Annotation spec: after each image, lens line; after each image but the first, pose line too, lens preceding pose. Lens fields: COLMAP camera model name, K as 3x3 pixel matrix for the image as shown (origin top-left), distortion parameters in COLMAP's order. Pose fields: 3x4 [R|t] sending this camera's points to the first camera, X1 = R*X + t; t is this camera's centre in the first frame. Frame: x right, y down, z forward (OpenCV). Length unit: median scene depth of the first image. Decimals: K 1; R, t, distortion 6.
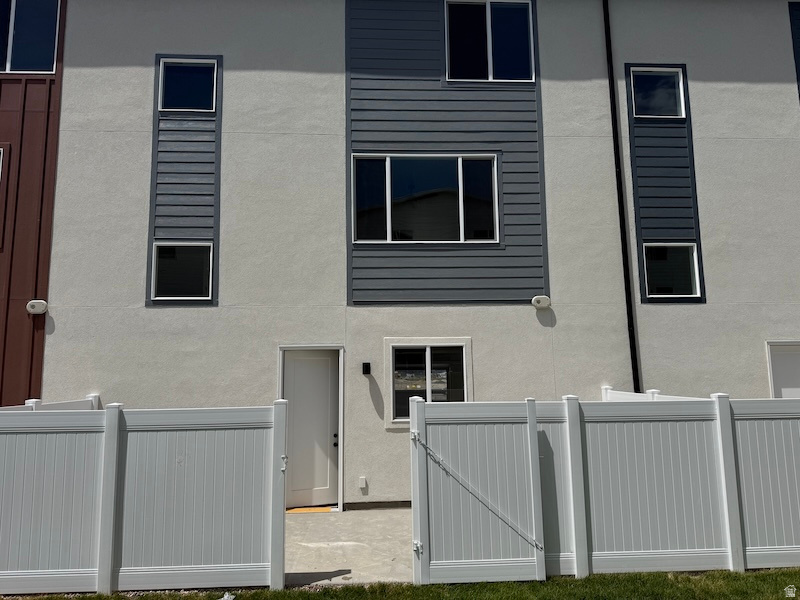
lens RADIAL K [[574.4, 0, 404.0], [0, 574.4, 302.0], [0, 0, 1]] dist [0.038532, -0.035600]
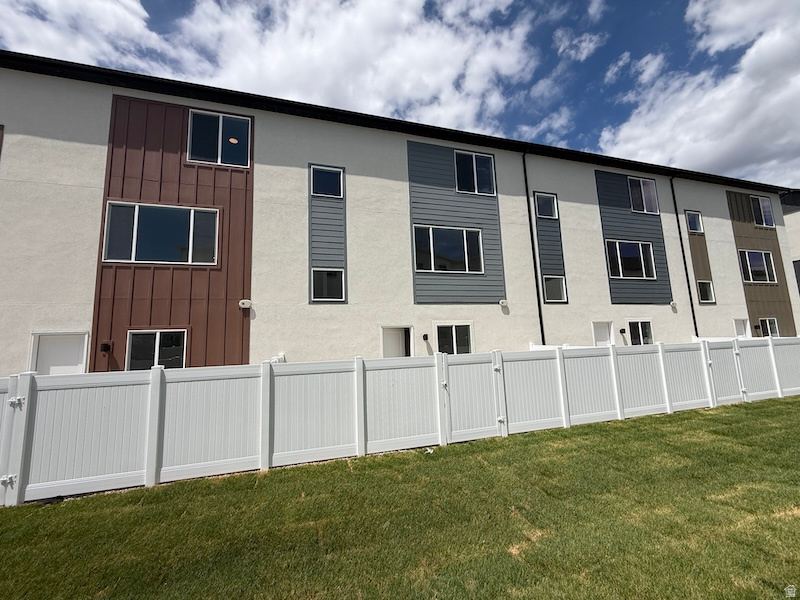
lens RADIAL K [[319.1, 0, 399.4], [0, 319.1, 303.0], [0, 0, 1]] dist [0.001756, -0.000031]
pose [[0.972601, 0.007012, 0.232374, -0.387028], [-0.007227, 0.999974, 0.000072, 0.002597], [-0.232368, -0.001749, 0.972626, -0.022224]]
